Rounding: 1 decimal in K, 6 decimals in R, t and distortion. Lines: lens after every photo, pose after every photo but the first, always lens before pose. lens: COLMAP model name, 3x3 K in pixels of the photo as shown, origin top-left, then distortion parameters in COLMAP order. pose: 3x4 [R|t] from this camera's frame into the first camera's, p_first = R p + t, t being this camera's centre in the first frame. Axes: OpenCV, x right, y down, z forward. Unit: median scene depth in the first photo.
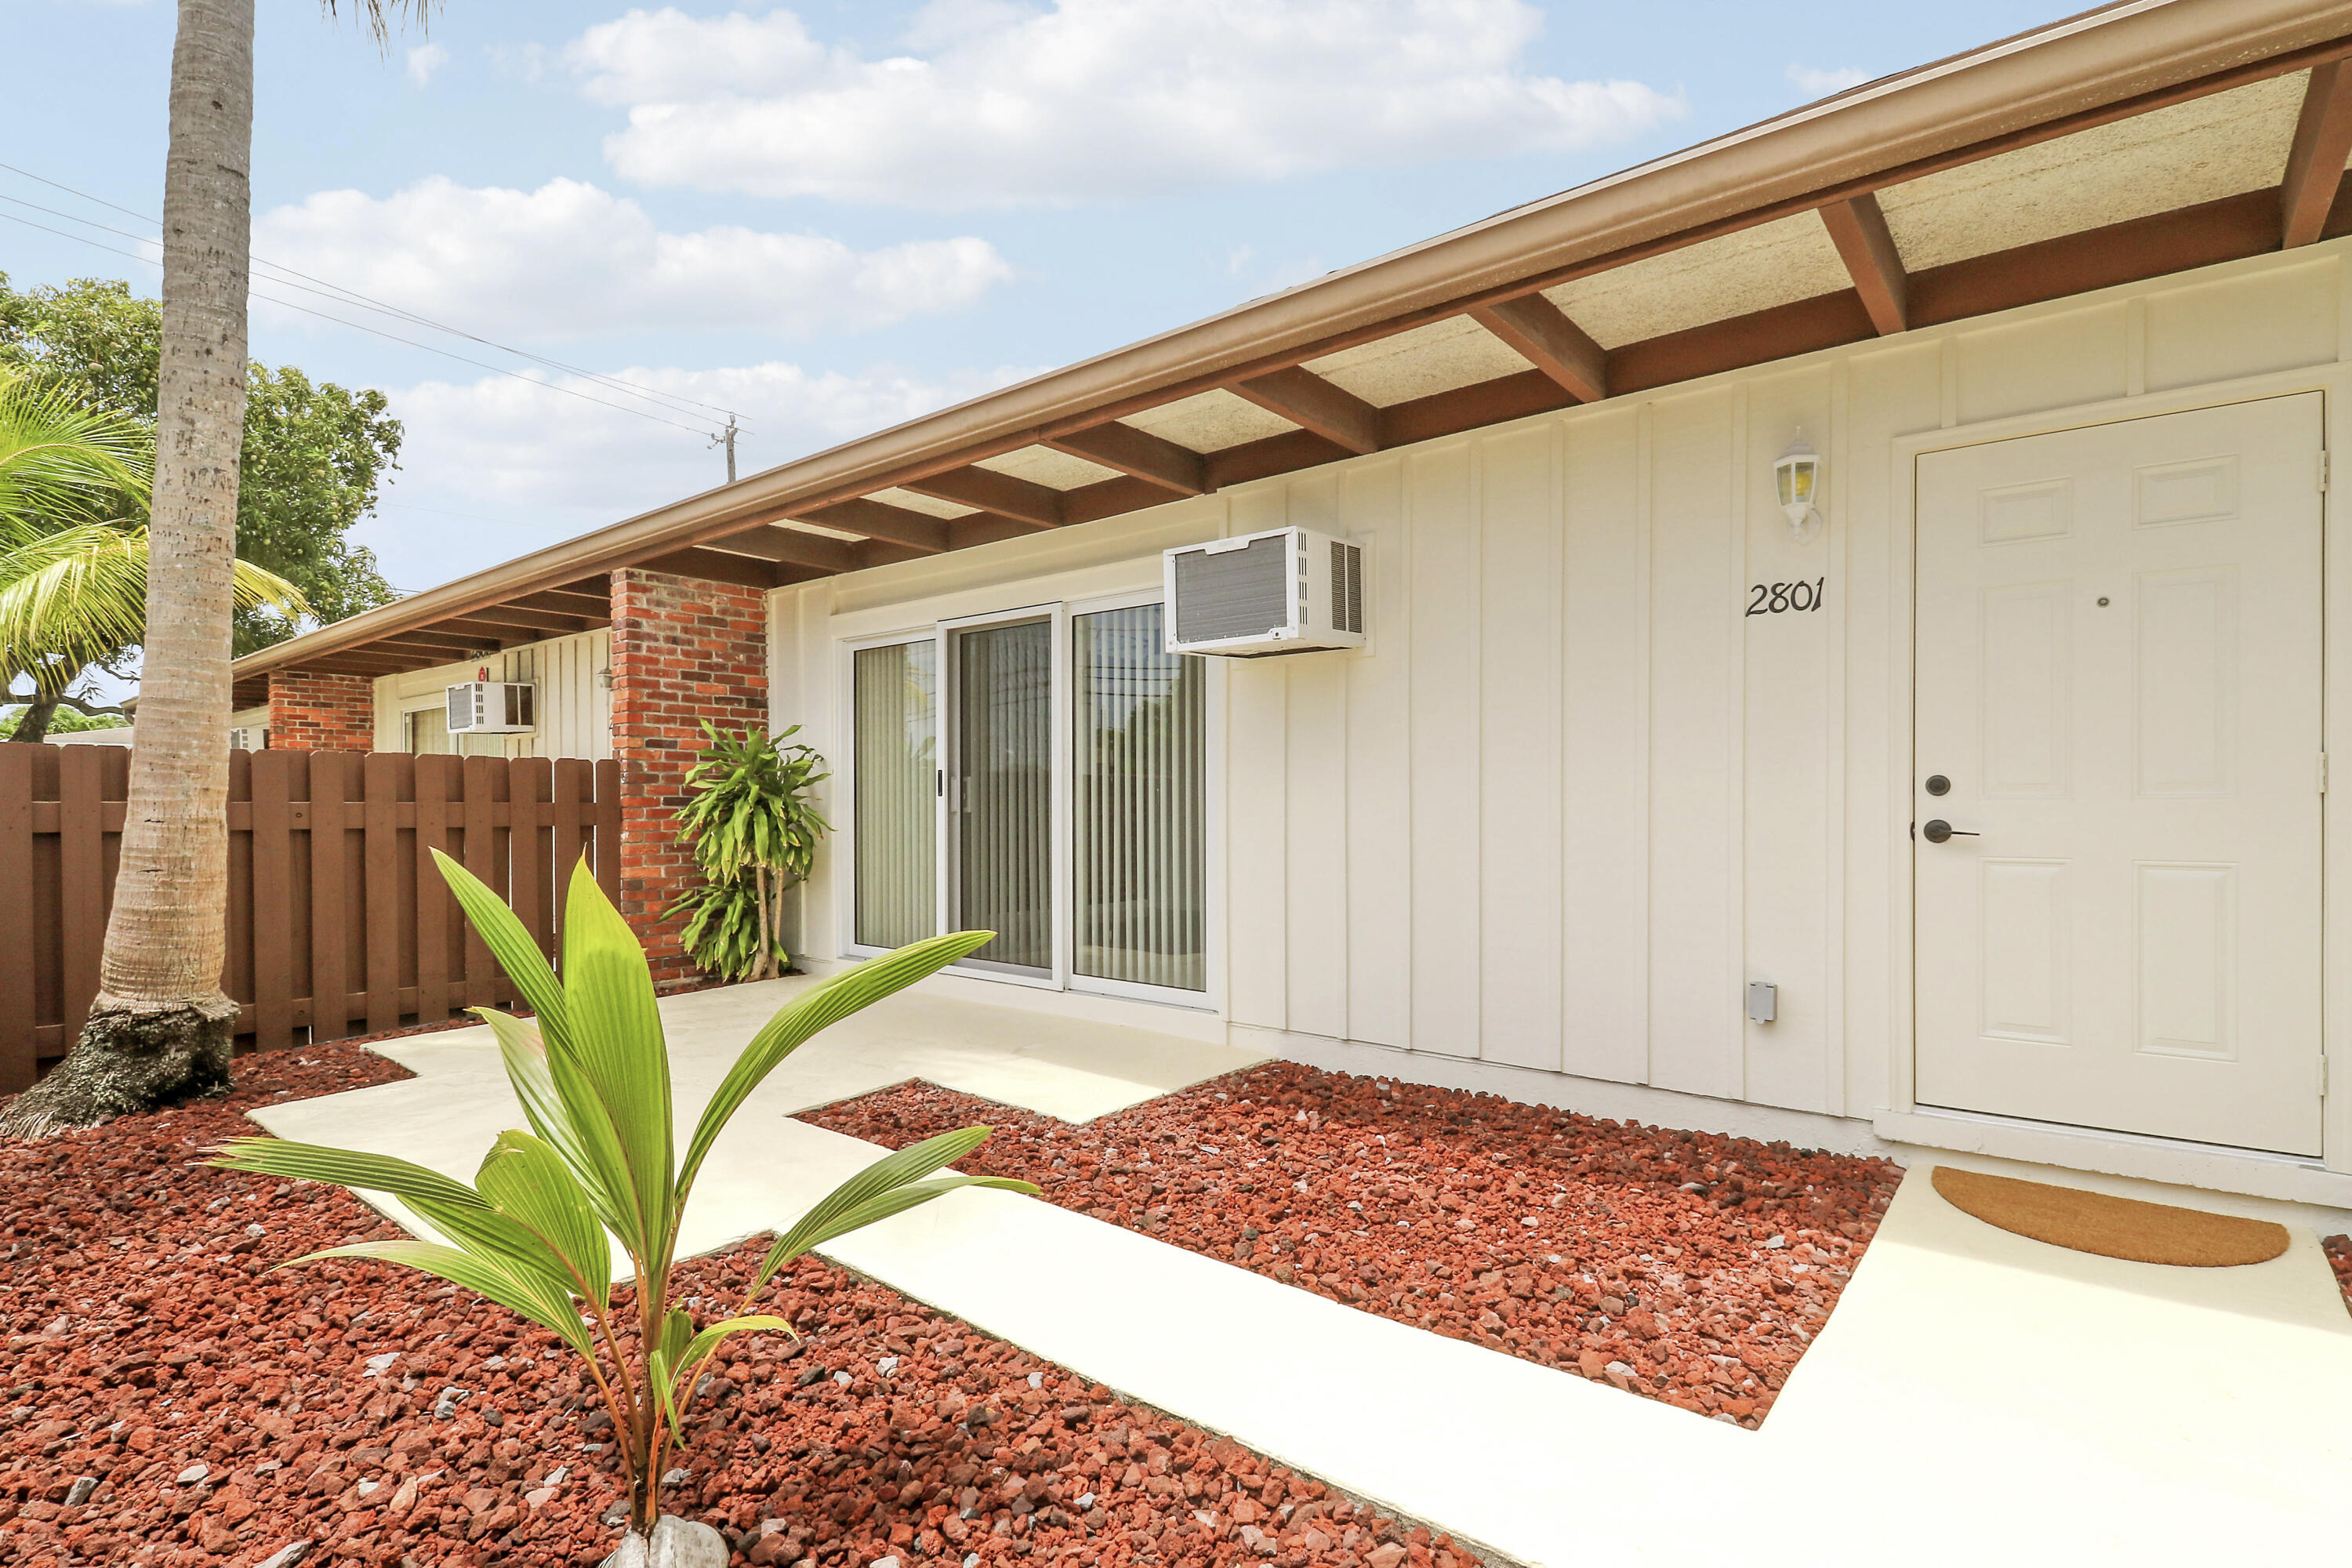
lens RADIAL K [[1113.0, 0, 1173.2], [0, 1113.0, 806.4], [0, 0, 1]] dist [0.001465, -0.014768]
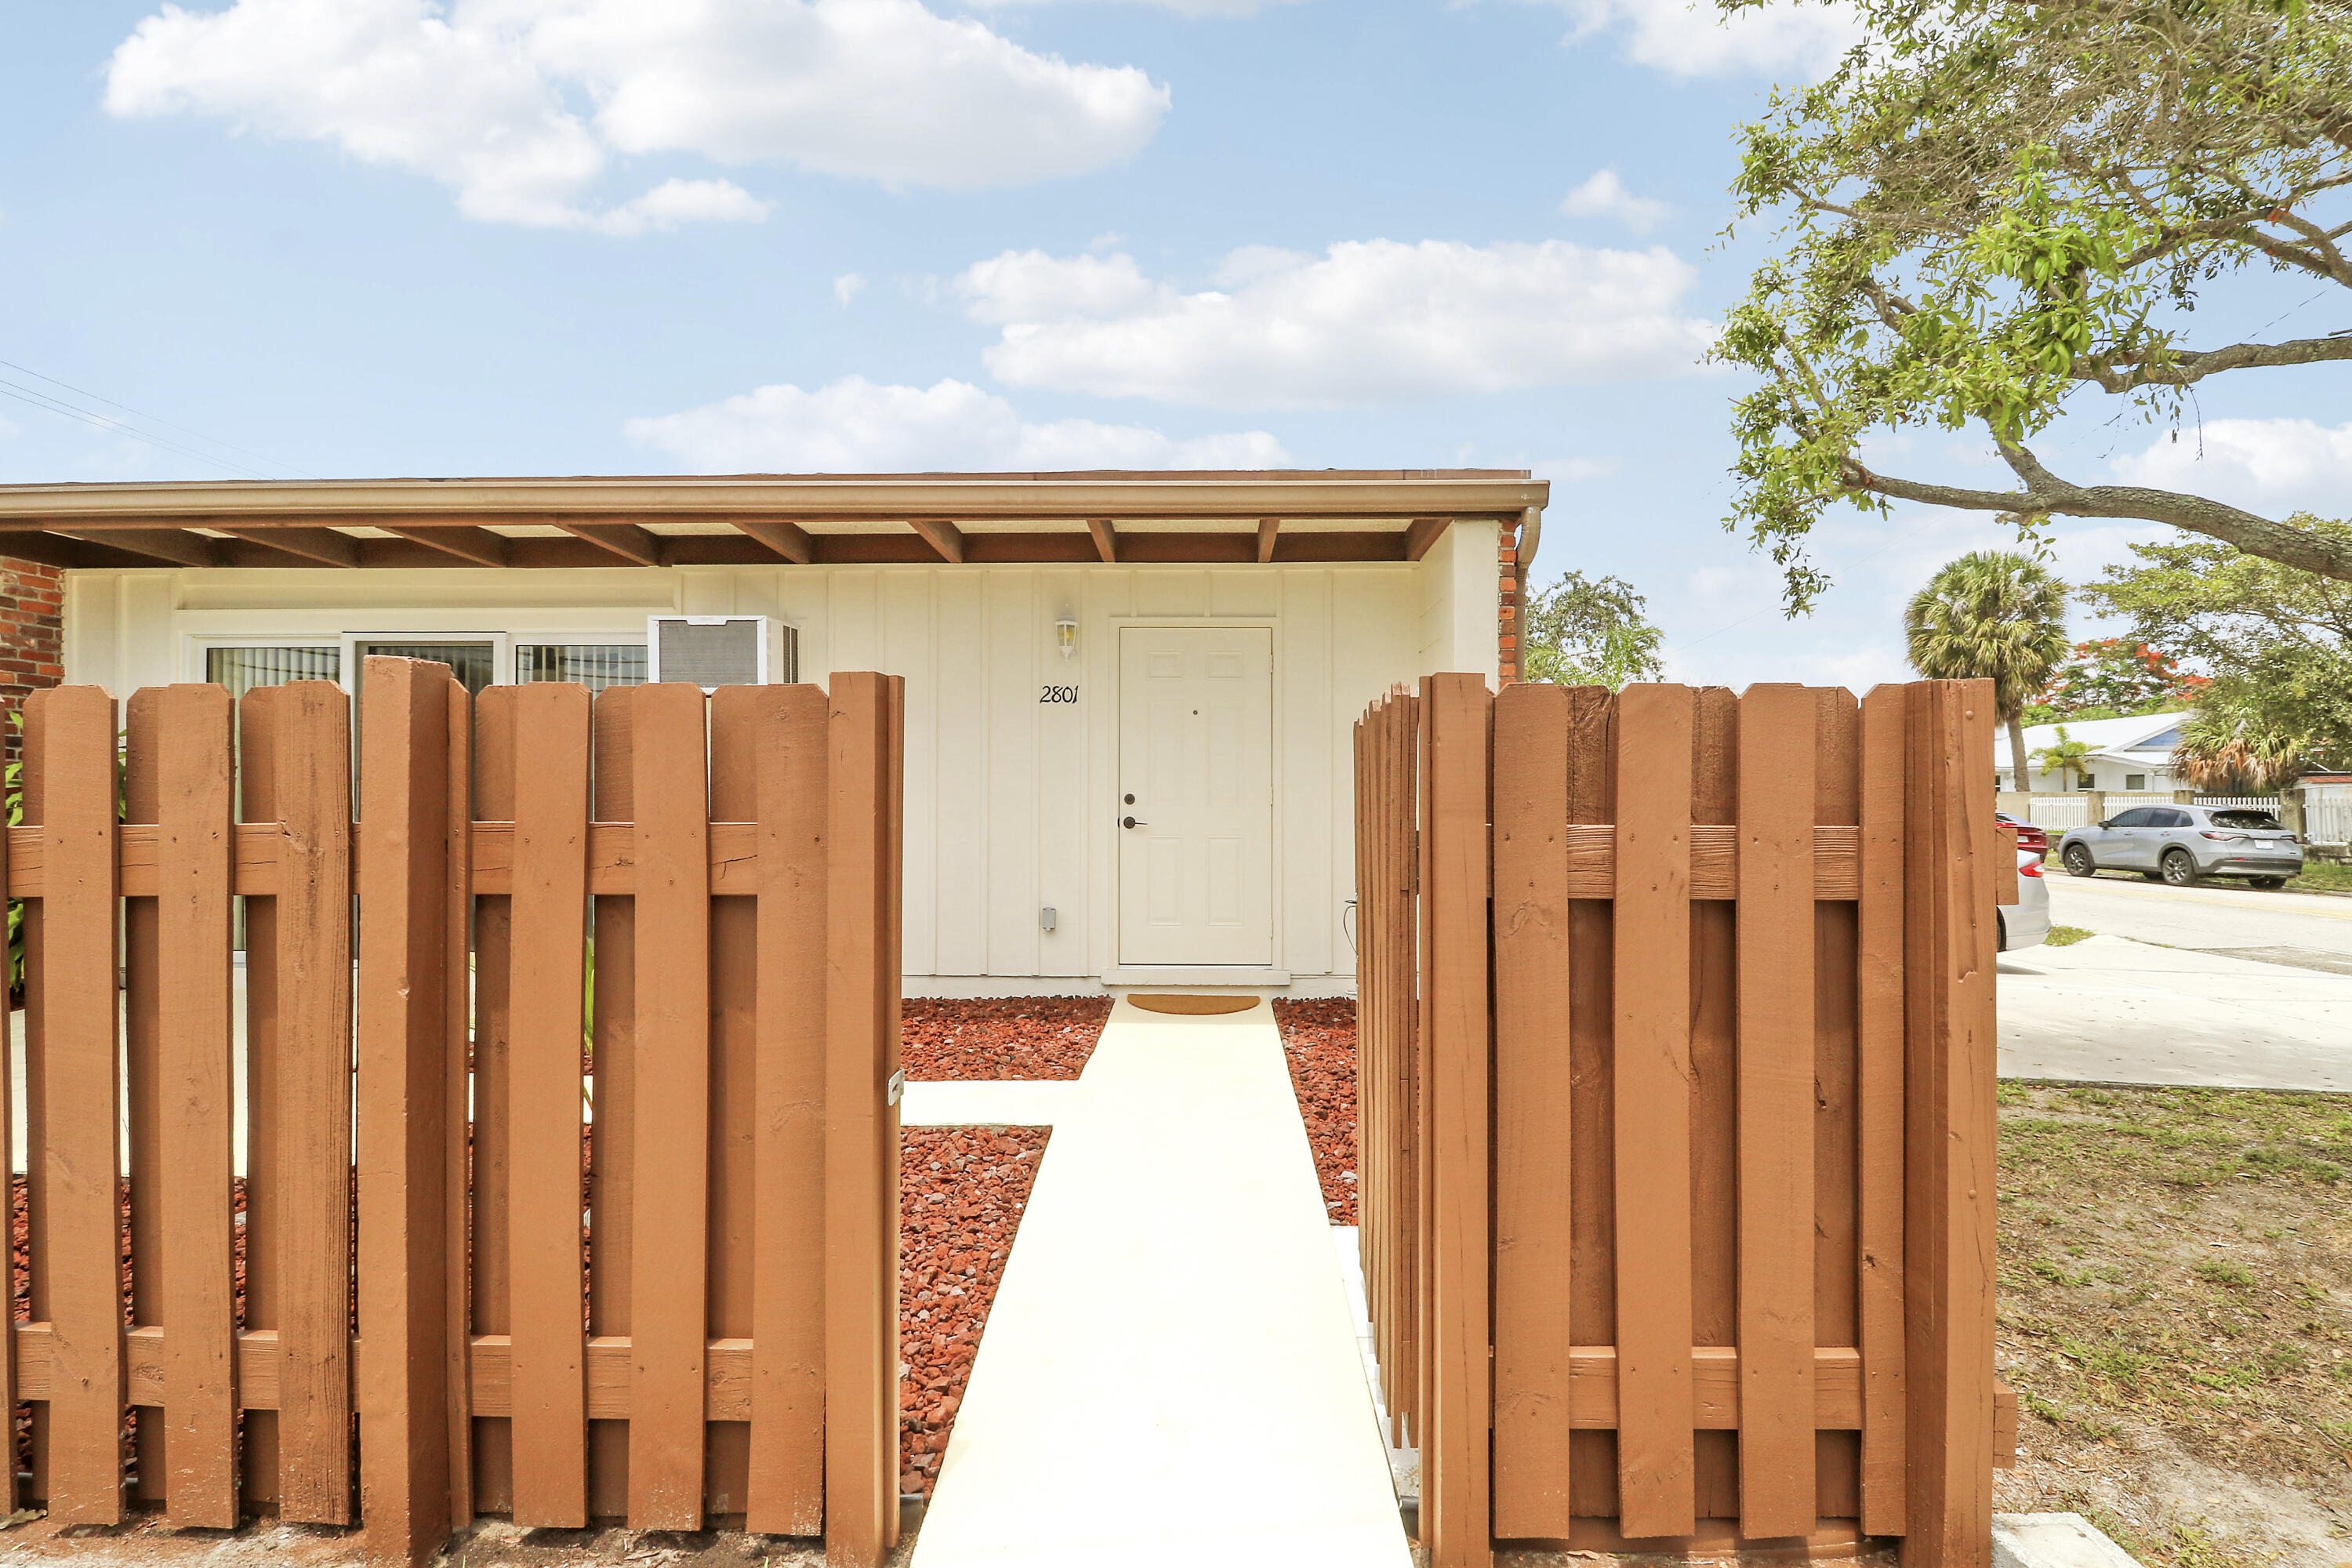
lens RADIAL K [[1094.8, 0, 1191.7], [0, 1094.8, 784.8], [0, 0, 1]] dist [-0.000873, -0.015949]
pose [[0.771520, 0.012413, 0.636084, -0.242940], [-0.001517, 0.999843, -0.017673, -0.005508], [-0.636203, 0.012670, 0.771417, -0.298916]]
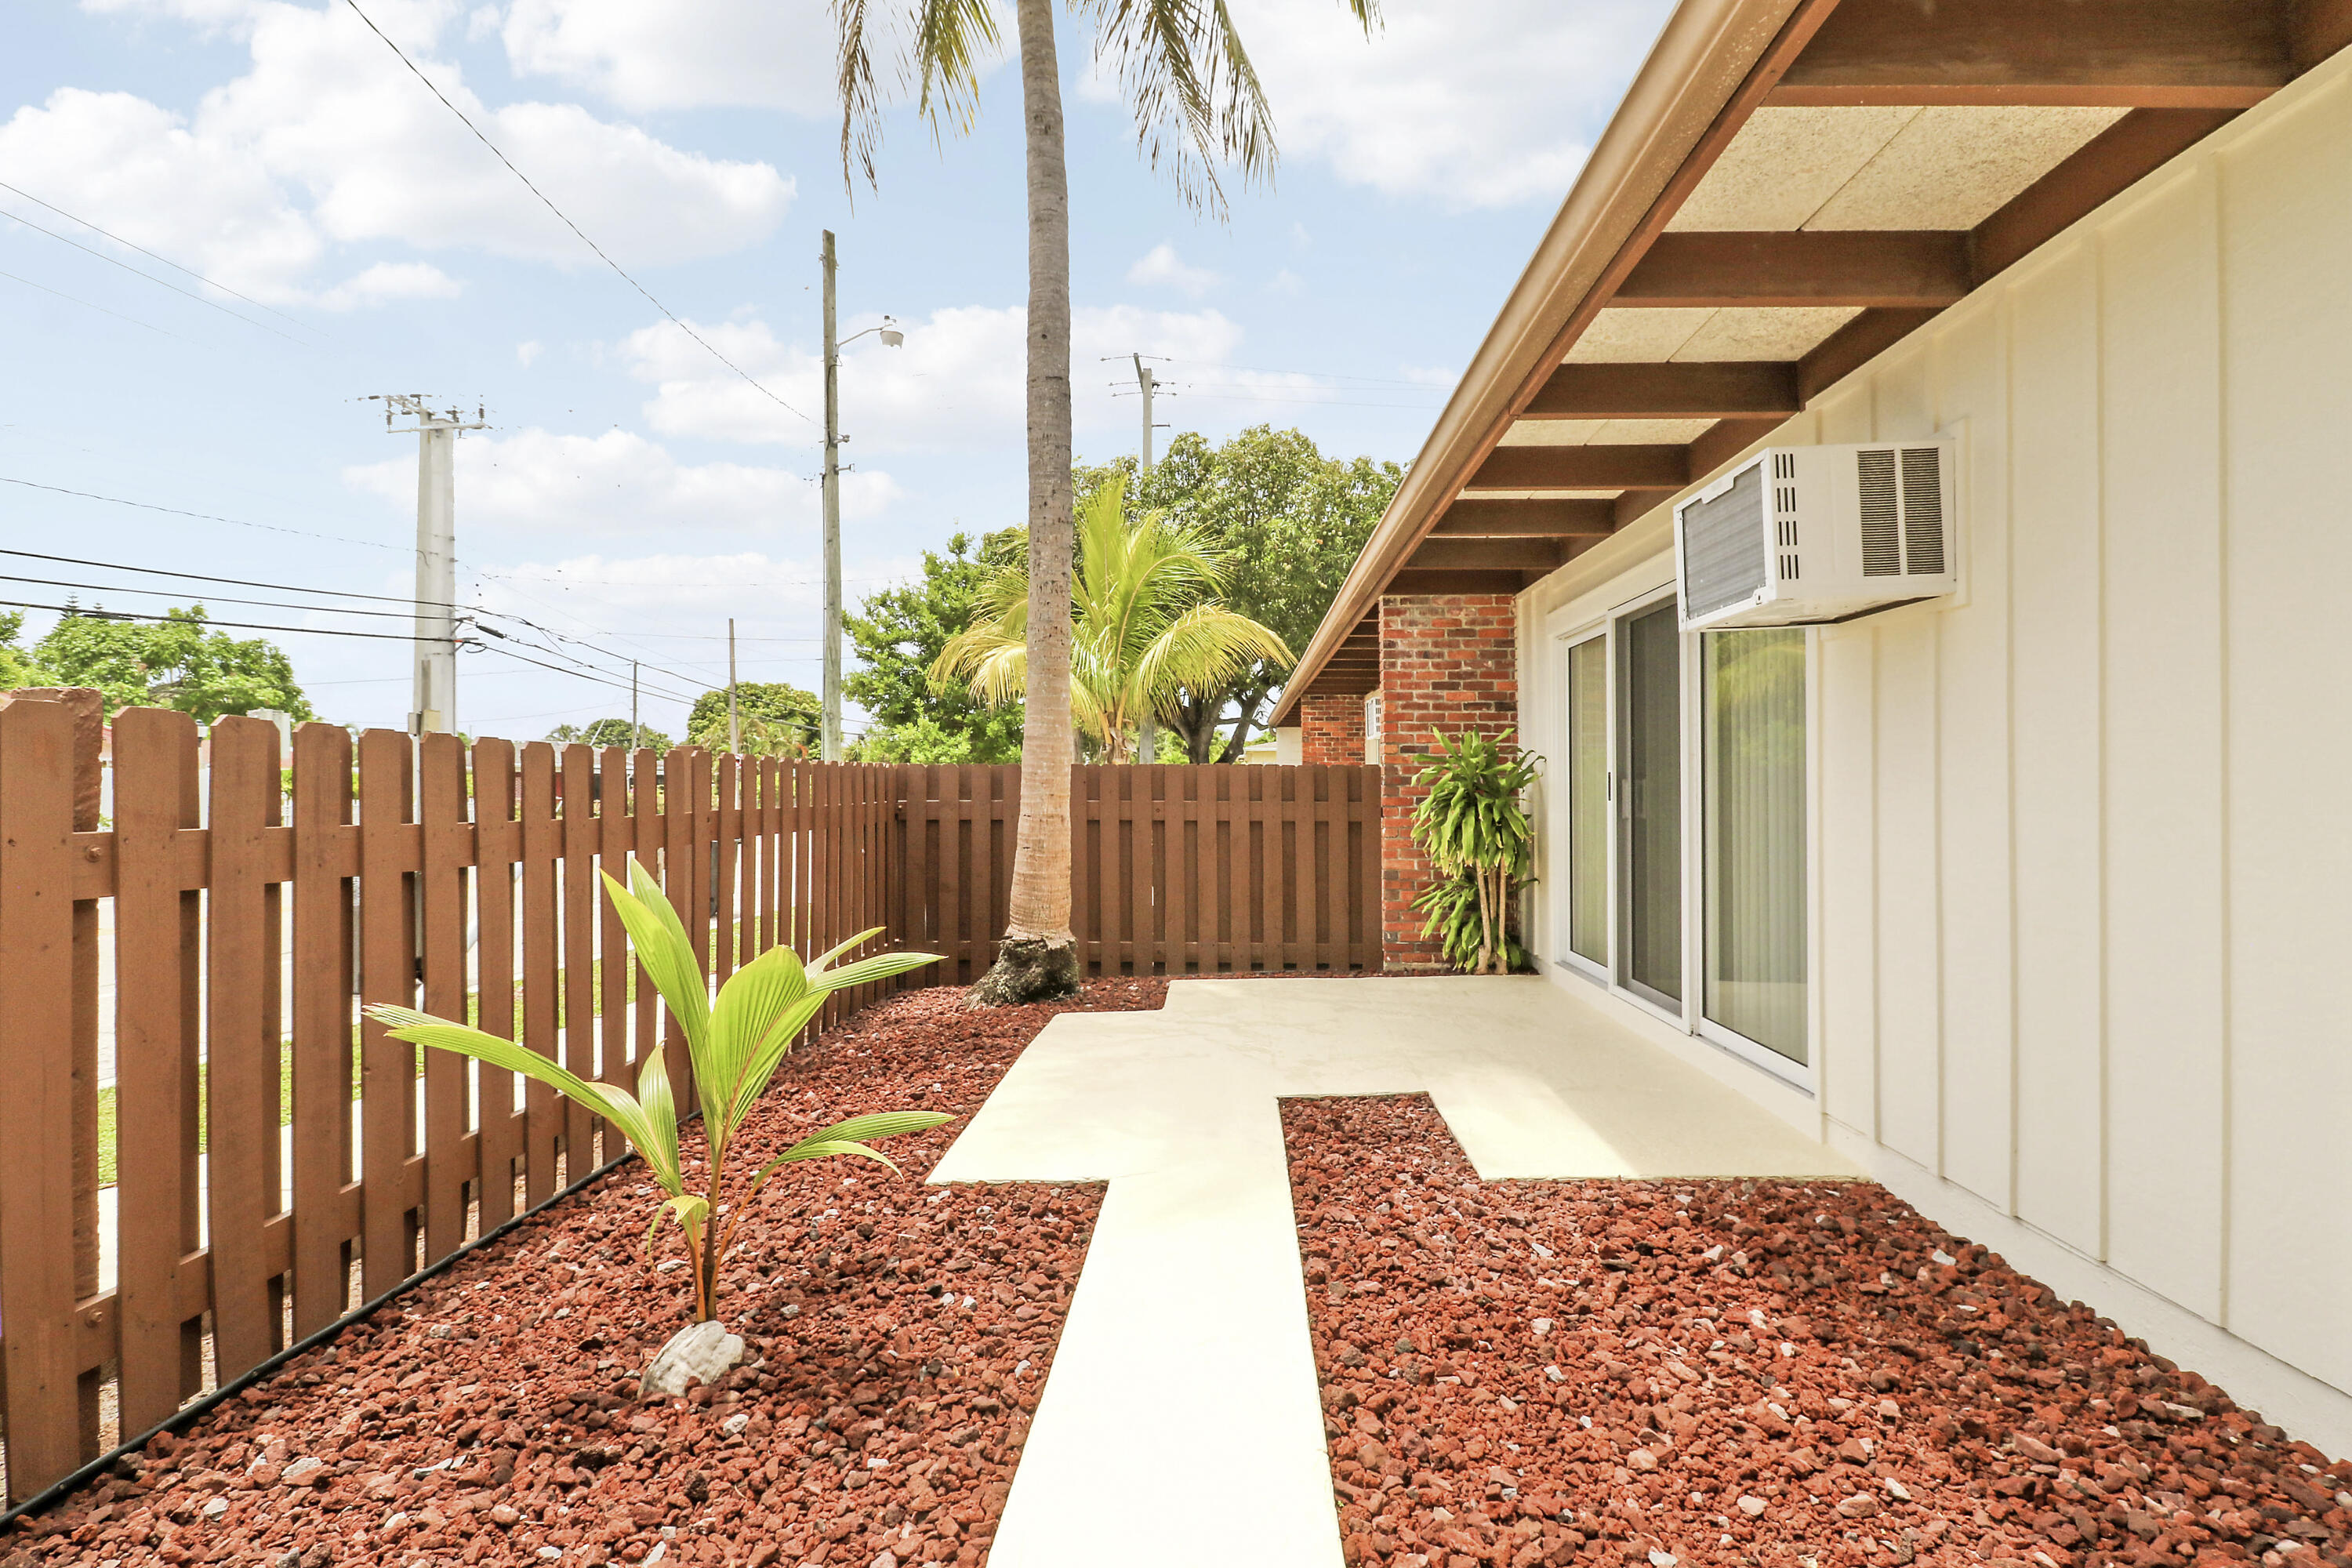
lens RADIAL K [[1094.8, 0, 1191.7], [0, 1094.8, 784.8], [0, 0, 1]] dist [-0.000873, -0.015949]
pose [[0.608569, -0.000347, -0.793501, 0.294314], [-0.004442, 0.999983, -0.003843, -0.017006], [0.793489, 0.005863, 0.608557, 0.173300]]
